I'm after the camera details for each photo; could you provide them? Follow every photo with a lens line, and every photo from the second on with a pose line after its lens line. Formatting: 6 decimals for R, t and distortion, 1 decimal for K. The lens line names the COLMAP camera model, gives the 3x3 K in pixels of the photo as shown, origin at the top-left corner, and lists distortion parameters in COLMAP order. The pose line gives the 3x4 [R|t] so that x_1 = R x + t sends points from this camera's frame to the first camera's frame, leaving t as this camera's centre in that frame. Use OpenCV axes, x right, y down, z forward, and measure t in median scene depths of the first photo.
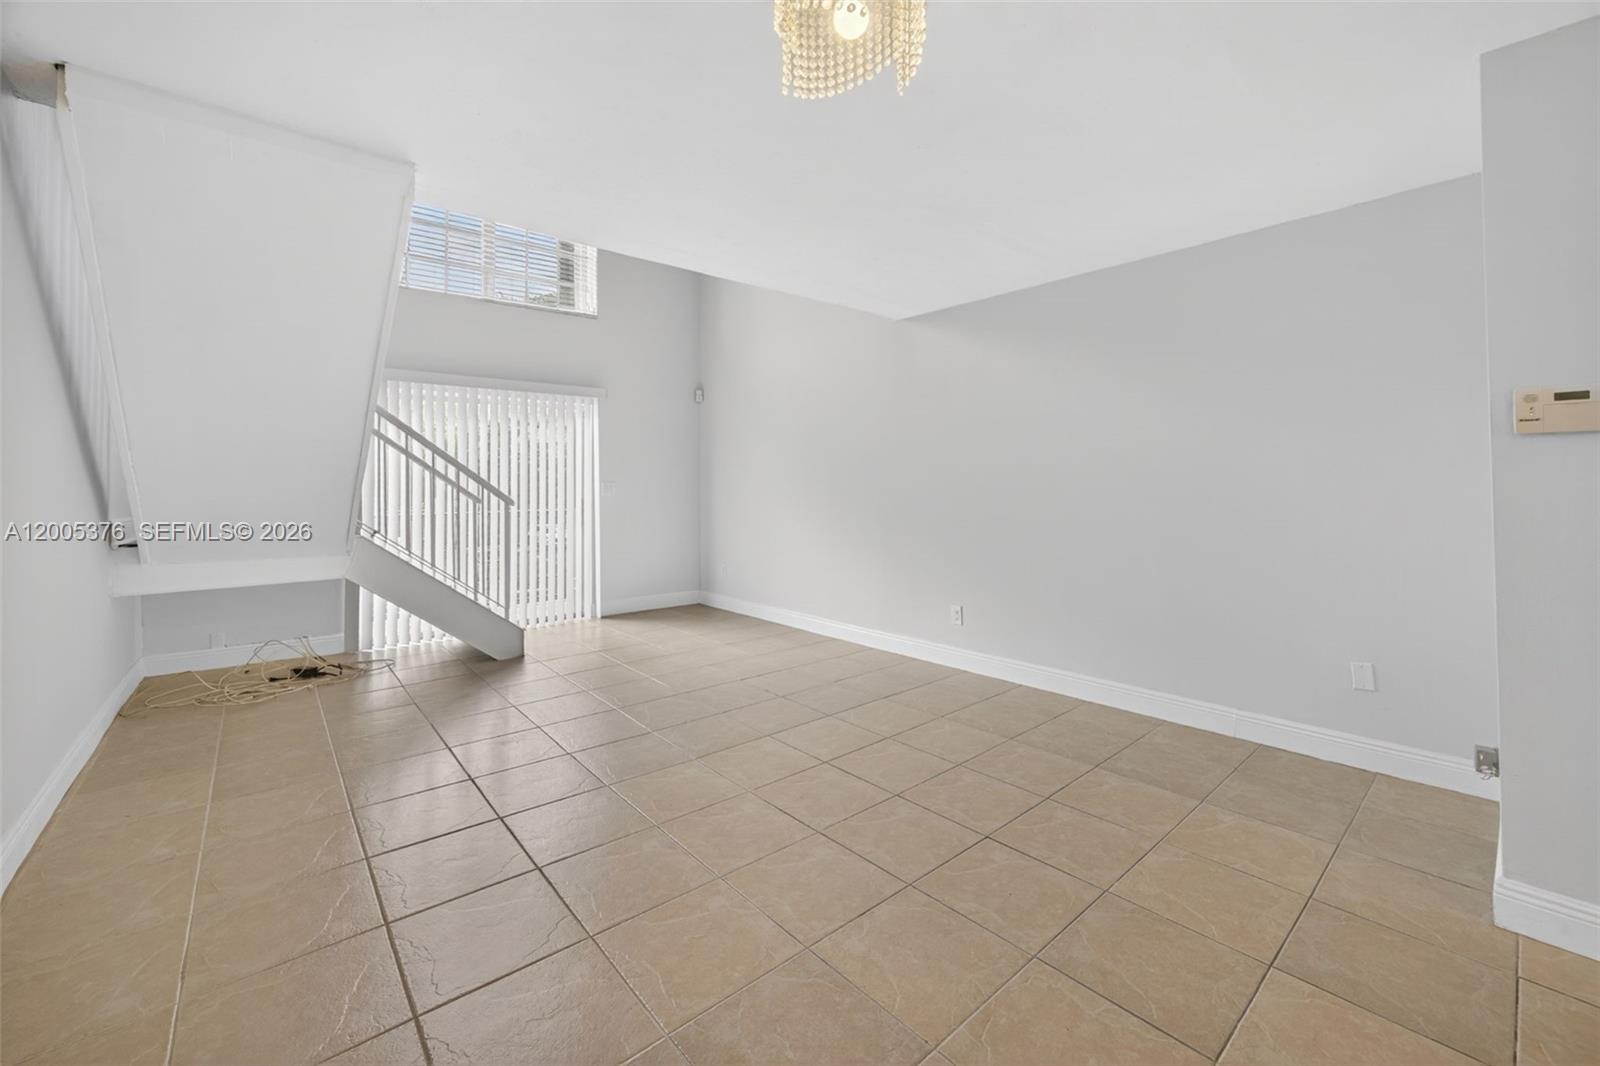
lens RADIAL K [[646.1, 0, 799.9], [0, 646.1, 477.1], [0, 0, 1]] dist [-0.018984, 0.000256]
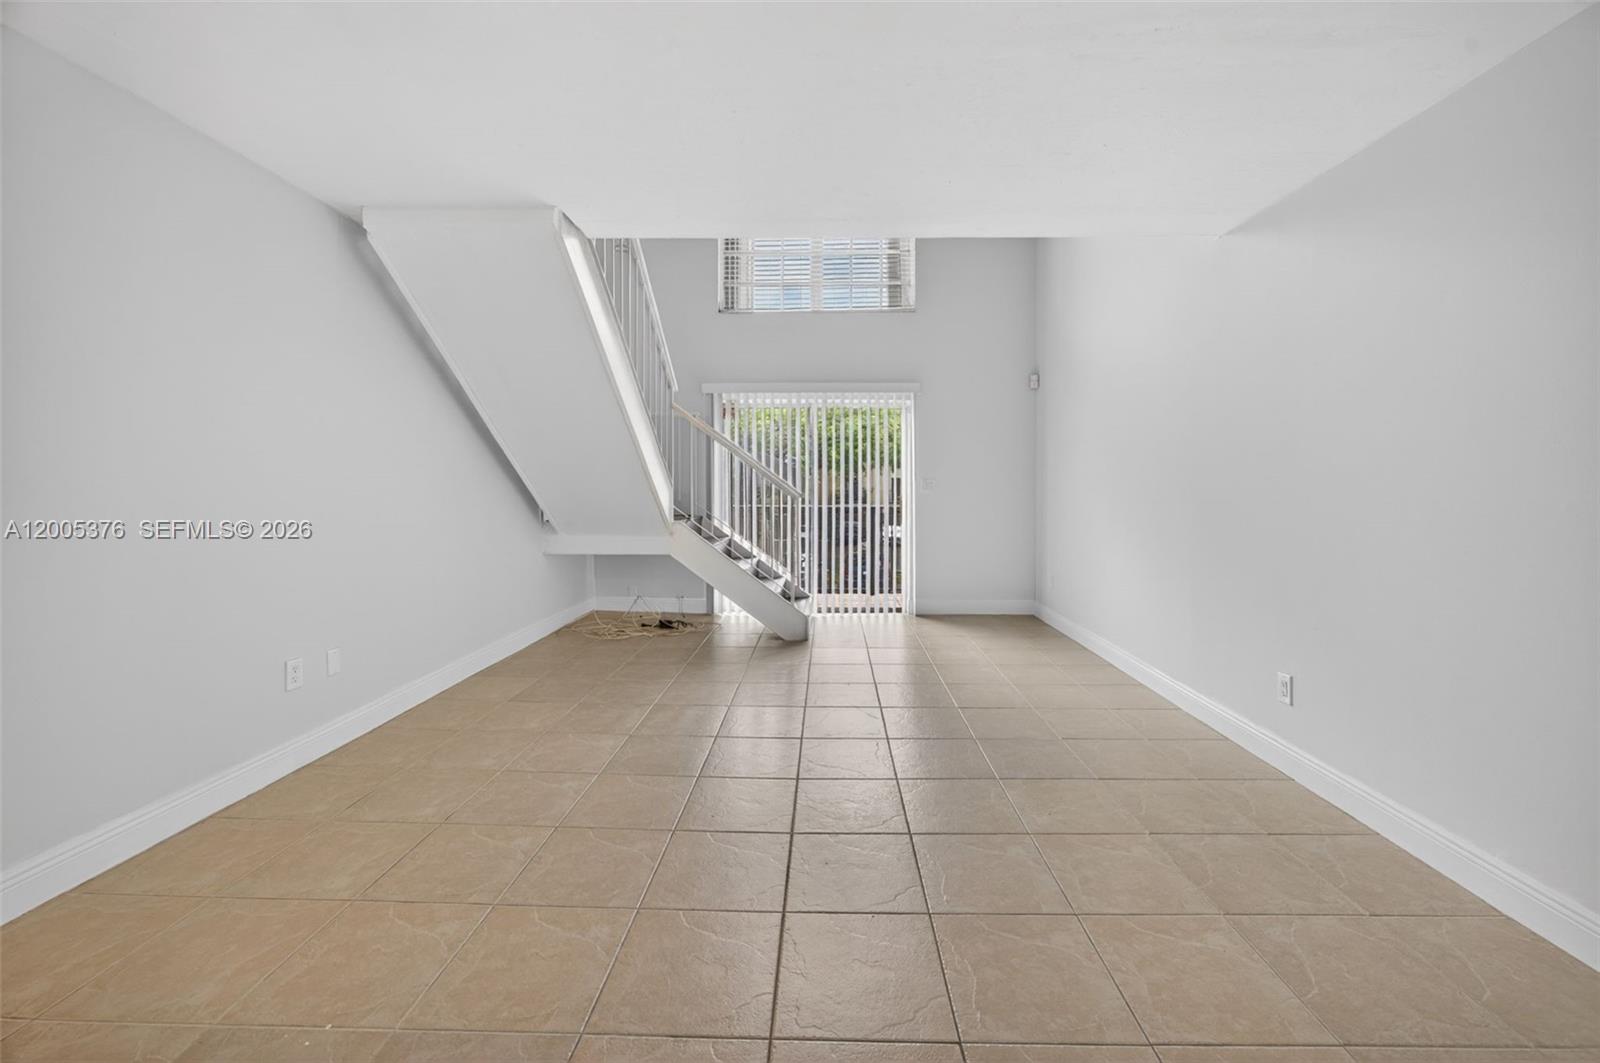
lens RADIAL K [[630.1, 0, 802.7], [0, 630.1, 509.6], [0, 0, 1]] dist [-0.071066, 0.032677]
pose [[0.749349, 0.035028, -0.661248, 0.212318], [0.001724, 0.998493, 0.054847, 0.001648], [0.662173, -0.042240, 0.748160, 0.181354]]
